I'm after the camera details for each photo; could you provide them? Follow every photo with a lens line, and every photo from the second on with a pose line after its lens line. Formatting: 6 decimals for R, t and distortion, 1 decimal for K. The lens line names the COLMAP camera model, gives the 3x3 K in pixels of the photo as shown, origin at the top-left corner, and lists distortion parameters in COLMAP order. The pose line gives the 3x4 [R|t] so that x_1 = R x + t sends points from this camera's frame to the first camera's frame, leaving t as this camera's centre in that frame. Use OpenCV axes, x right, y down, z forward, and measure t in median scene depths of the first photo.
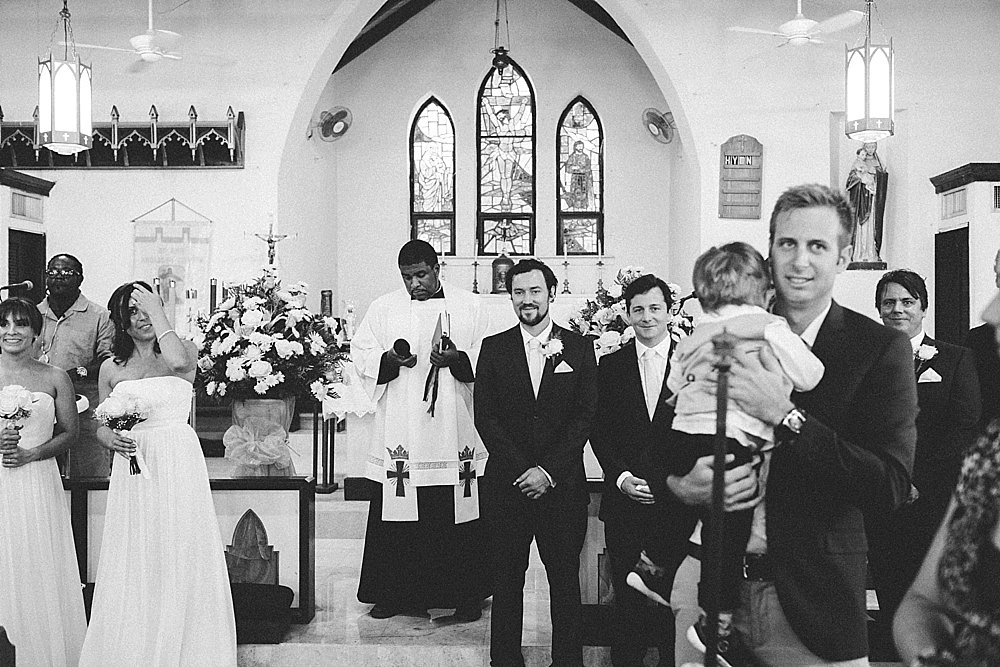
lens RADIAL K [[1010.0, 0, 501.2], [0, 1010.0, 350.6], [0, 0, 1]] dist [0.009038, 0.001746]
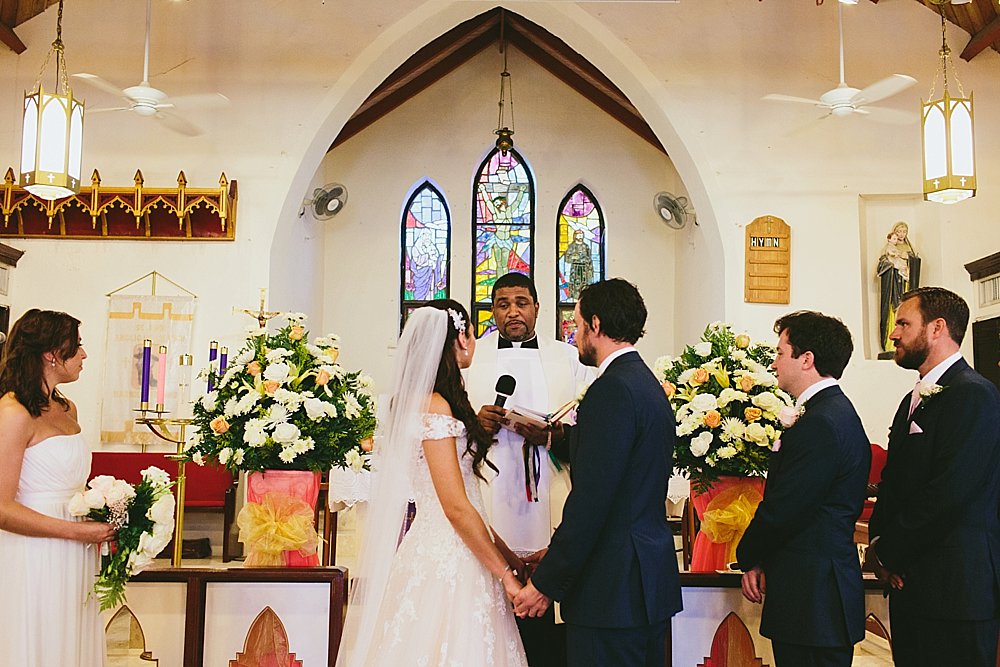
lens RADIAL K [[1010.0, 0, 501.2], [0, 1010.0, 350.6], [0, 0, 1]] dist [0.009038, 0.001746]
pose [[0.998803, 0.015477, 0.046402, -0.054492], [-0.010062, 0.993345, -0.114739, 0.023519], [-0.047869, 0.114134, 0.992311, 0.088391]]
